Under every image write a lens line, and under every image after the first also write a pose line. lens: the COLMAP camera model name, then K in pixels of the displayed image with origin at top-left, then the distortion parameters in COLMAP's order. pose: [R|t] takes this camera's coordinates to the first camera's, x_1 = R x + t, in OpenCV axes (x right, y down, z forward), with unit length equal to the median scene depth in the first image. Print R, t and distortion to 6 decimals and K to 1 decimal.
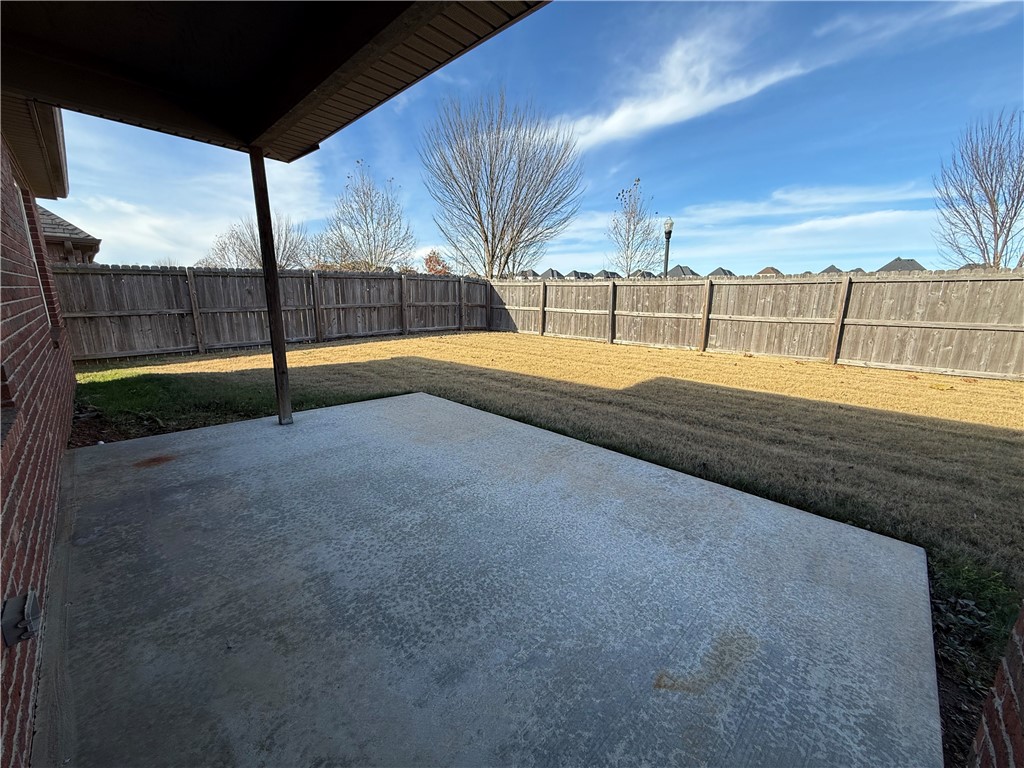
lens RADIAL K [[409.5, 0, 510.0], [0, 409.5, 386.2], [0, 0, 1]] dist [0.000111, -0.000252]
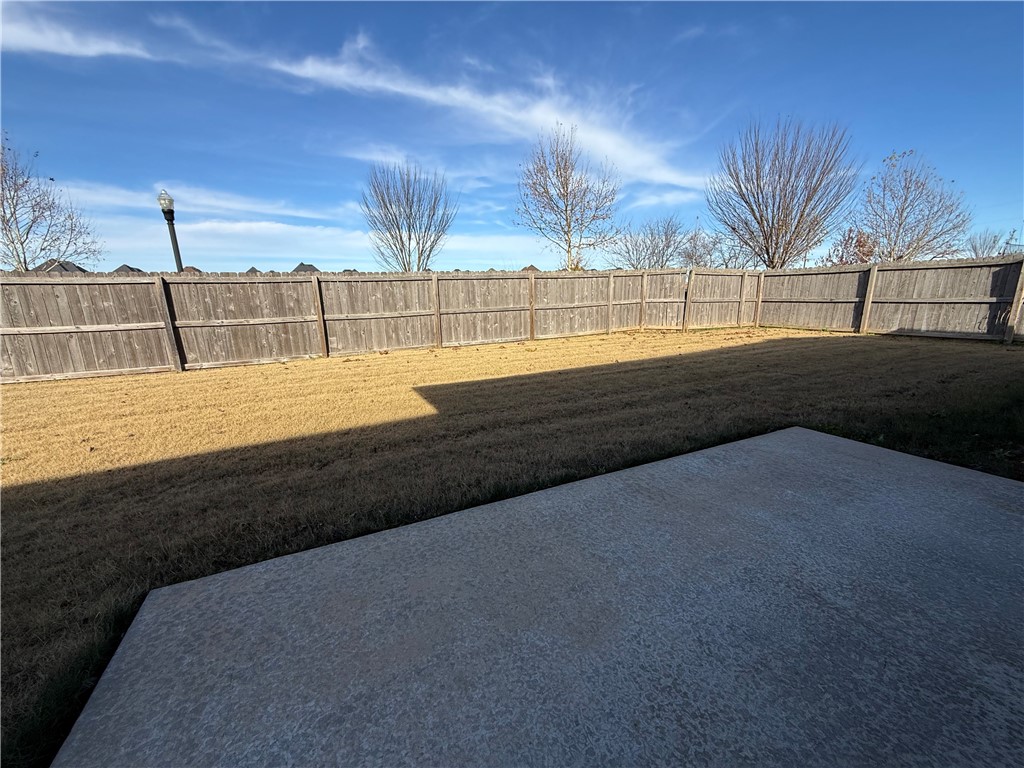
lens RADIAL K [[409.5, 0, 511.7], [0, 409.5, 380.0], [0, 0, 1]] dist [0.000111, -0.000252]
pose [[0.334951, -0.215303, 0.917307, -0.214532], [0.230859, 0.962622, 0.141642, -0.072016], [-0.913516, 0.164326, 0.372136, 0.324323]]
